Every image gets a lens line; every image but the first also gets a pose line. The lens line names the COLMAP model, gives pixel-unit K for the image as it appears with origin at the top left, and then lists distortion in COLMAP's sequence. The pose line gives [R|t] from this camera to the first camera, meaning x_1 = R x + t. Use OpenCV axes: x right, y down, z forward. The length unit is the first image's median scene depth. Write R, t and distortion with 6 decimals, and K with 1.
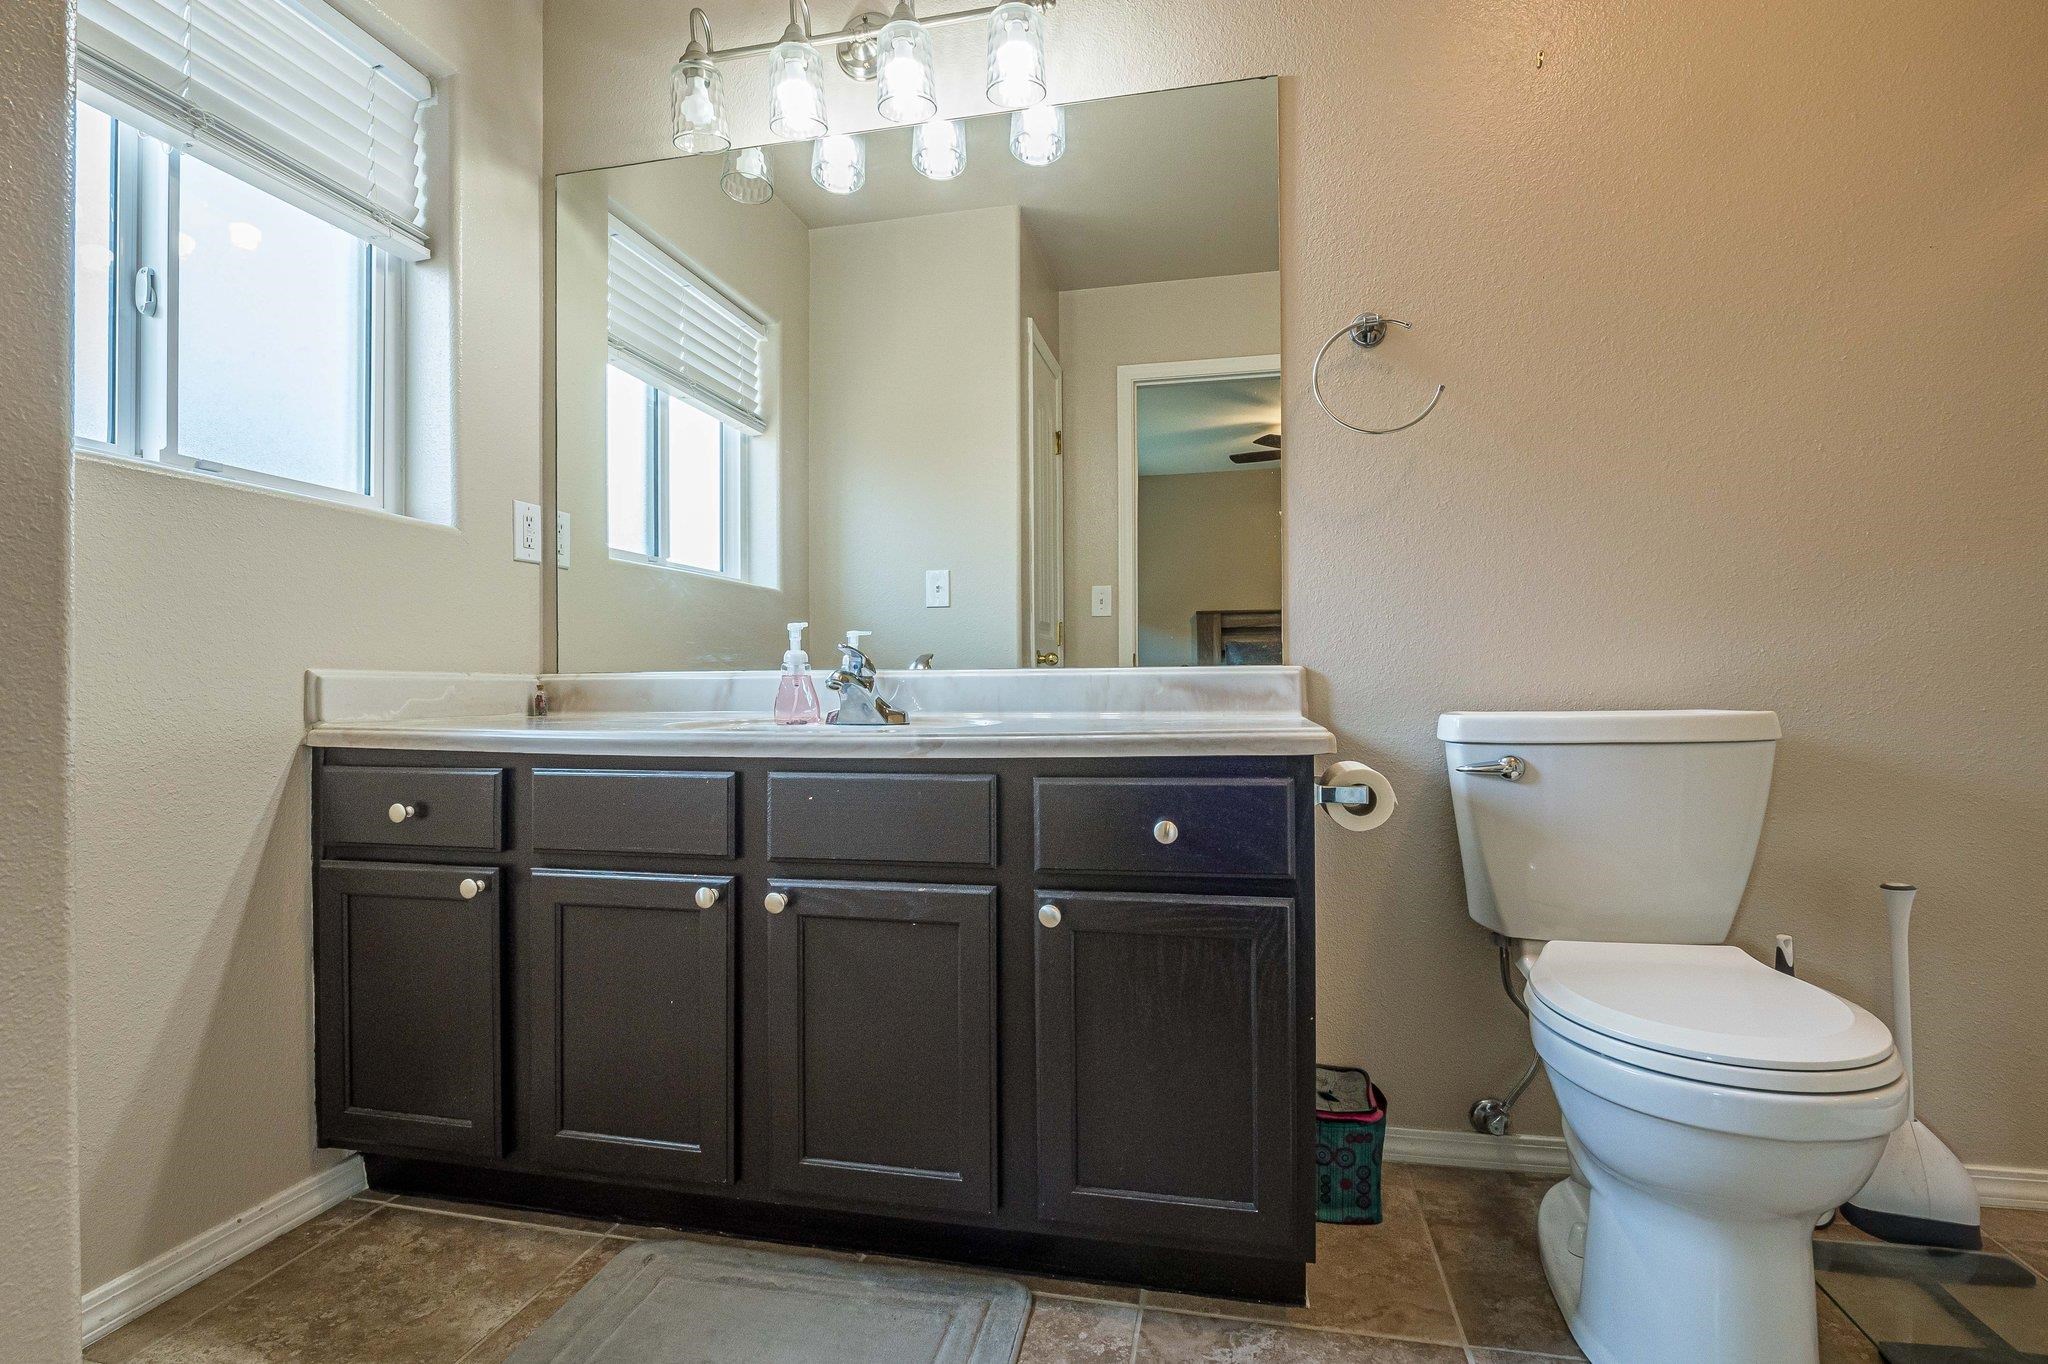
lens RADIAL K [[992.8, 0, 1012.5], [0, 992.8, 687.7], [0, 0, 1]] dist [-0.007996, -0.001091]
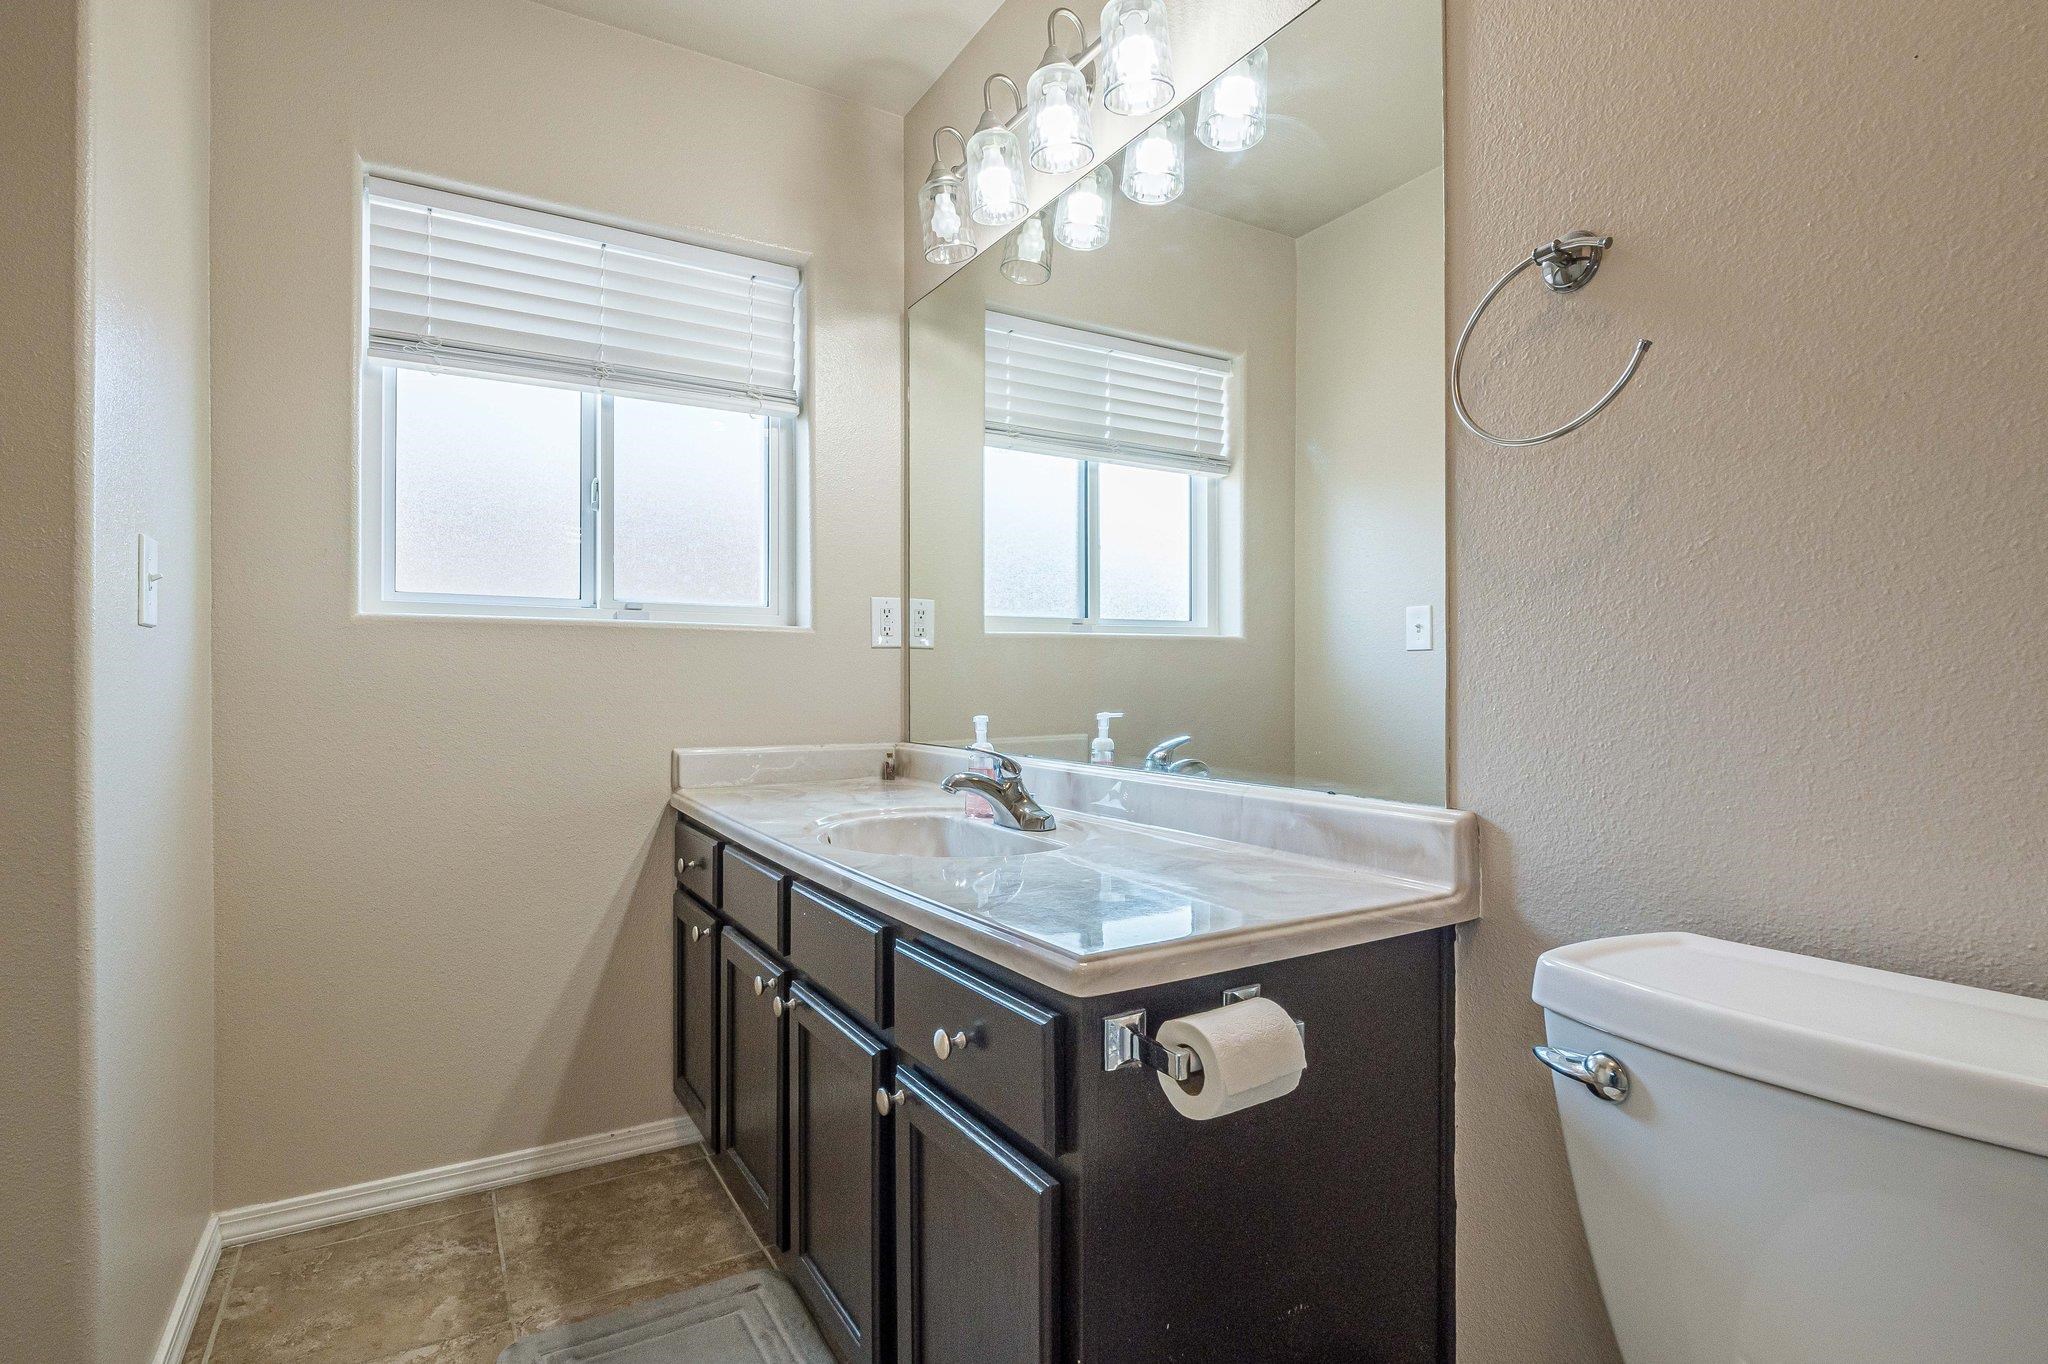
lens RADIAL K [[992.8, 0, 1012.5], [0, 992.8, 687.7], [0, 0, 1]] dist [-0.007996, -0.001091]
pose [[0.698961, 0.008738, -0.715106, 0.515078], [-0.004687, 0.999960, 0.007637, -0.100327], [0.715144, -0.001987, 0.698974, 0.319909]]
